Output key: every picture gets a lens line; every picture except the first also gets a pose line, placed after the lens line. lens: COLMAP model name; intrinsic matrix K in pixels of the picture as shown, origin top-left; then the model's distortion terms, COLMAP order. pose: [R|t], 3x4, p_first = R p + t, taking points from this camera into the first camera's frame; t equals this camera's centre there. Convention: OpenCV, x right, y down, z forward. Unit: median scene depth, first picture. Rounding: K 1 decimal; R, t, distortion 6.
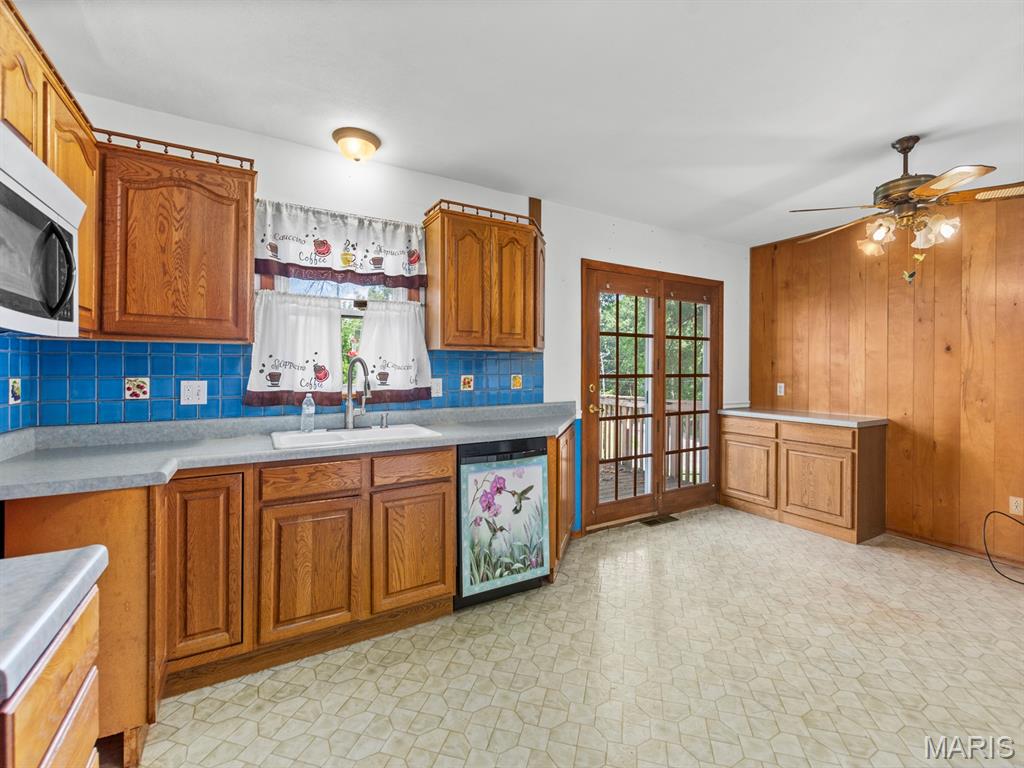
lens RADIAL K [[452.3, 0, 508.4], [0, 452.3, 372.8], [0, 0, 1]] dist [-0.000759, -0.000848]
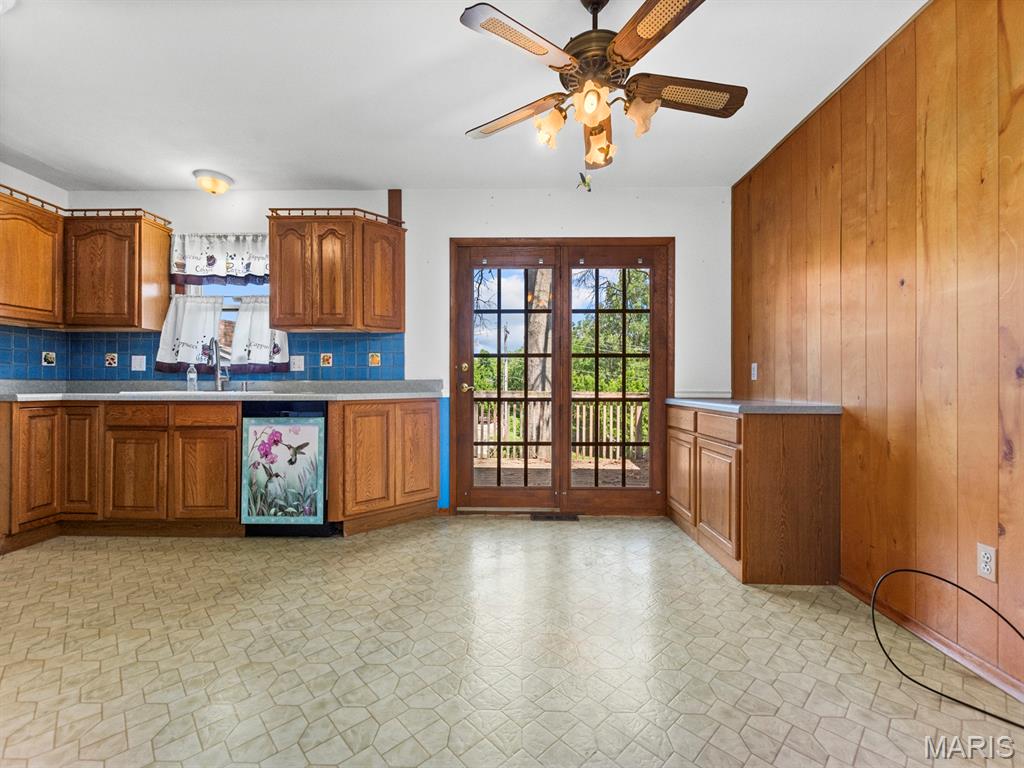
lens RADIAL K [[446.8, 0, 511.9], [0, 446.8, 384.4], [0, 0, 1]] dist [-0.000103, -0.000217]
pose [[0.853874, -0.000973, -0.520479, 1.045285], [-0.004987, 0.999937, -0.010050, 0.108119], [0.520456, 0.011177, 0.853815, 0.296316]]
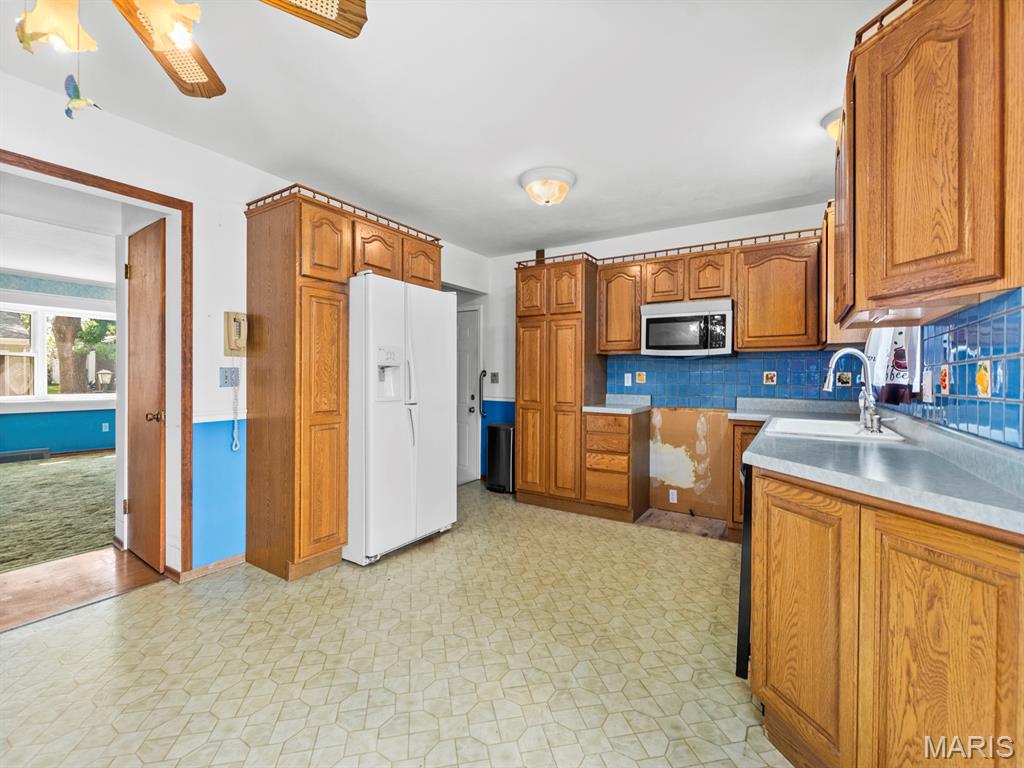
lens RADIAL K [[441.3, 0, 512.0], [0, 441.3, 384.0], [0, 0, 1]] dist [0.000858, -0.000172]
pose [[-0.887887, -0.000735, -0.460060, 0.648999], [-0.013001, 0.999639, 0.023493, 0.025265], [0.459877, 0.026840, -0.887577, 1.378598]]
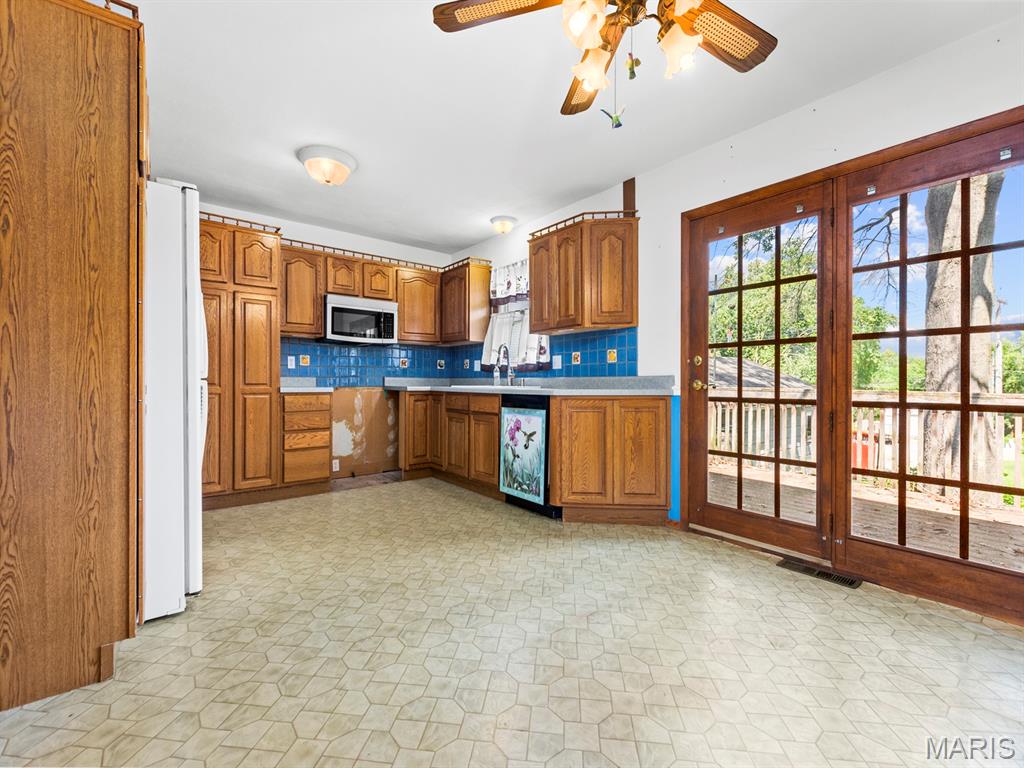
lens RADIAL K [[444.7, 0, 506.1], [0, 444.7, 381.9], [0, 0, 1]] dist [-0.000226, -0.000075]
pose [[0.138597, 0.000561, -0.990349, 1.274144], [-0.012502, 0.999921, -0.001183, 0.105613], [0.990270, 0.012545, 0.138593, 0.714375]]
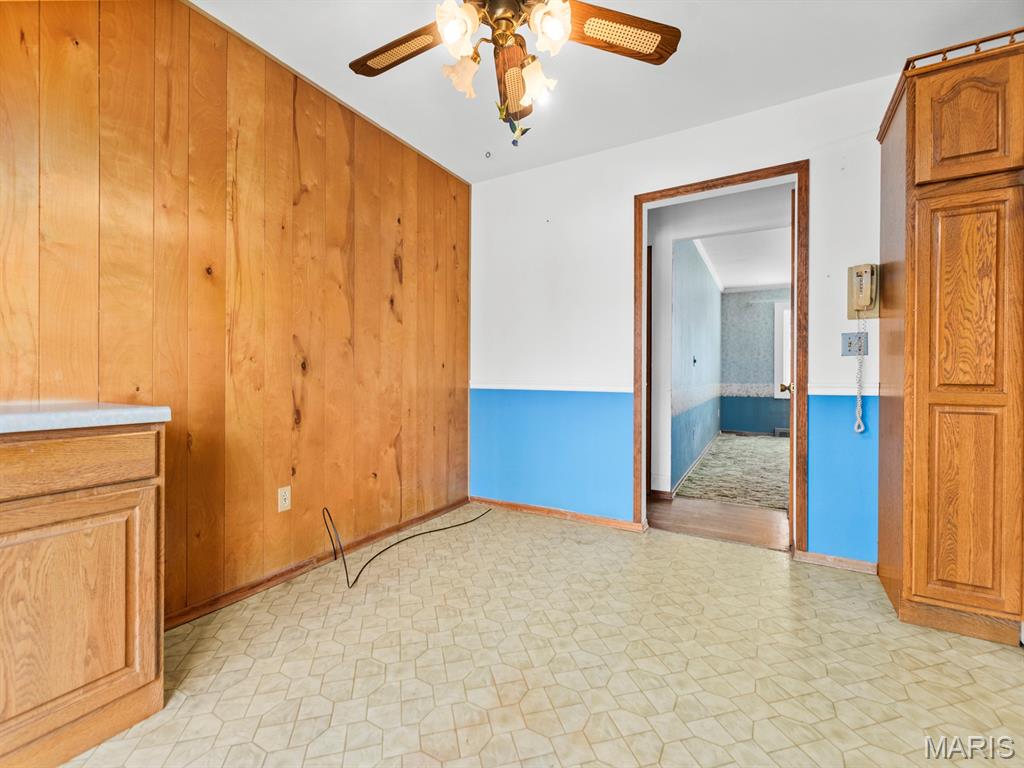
lens RADIAL K [[443.4, 0, 513.5], [0, 443.4, 379.4], [0, 0, 1]] dist [-0.000075, -0.000492]
pose [[-0.504183, -0.010124, 0.863537, 0.341591], [0.002157, 0.999913, 0.012983, 0.099812], [-0.863594, 0.008408, -0.504118, 1.176065]]
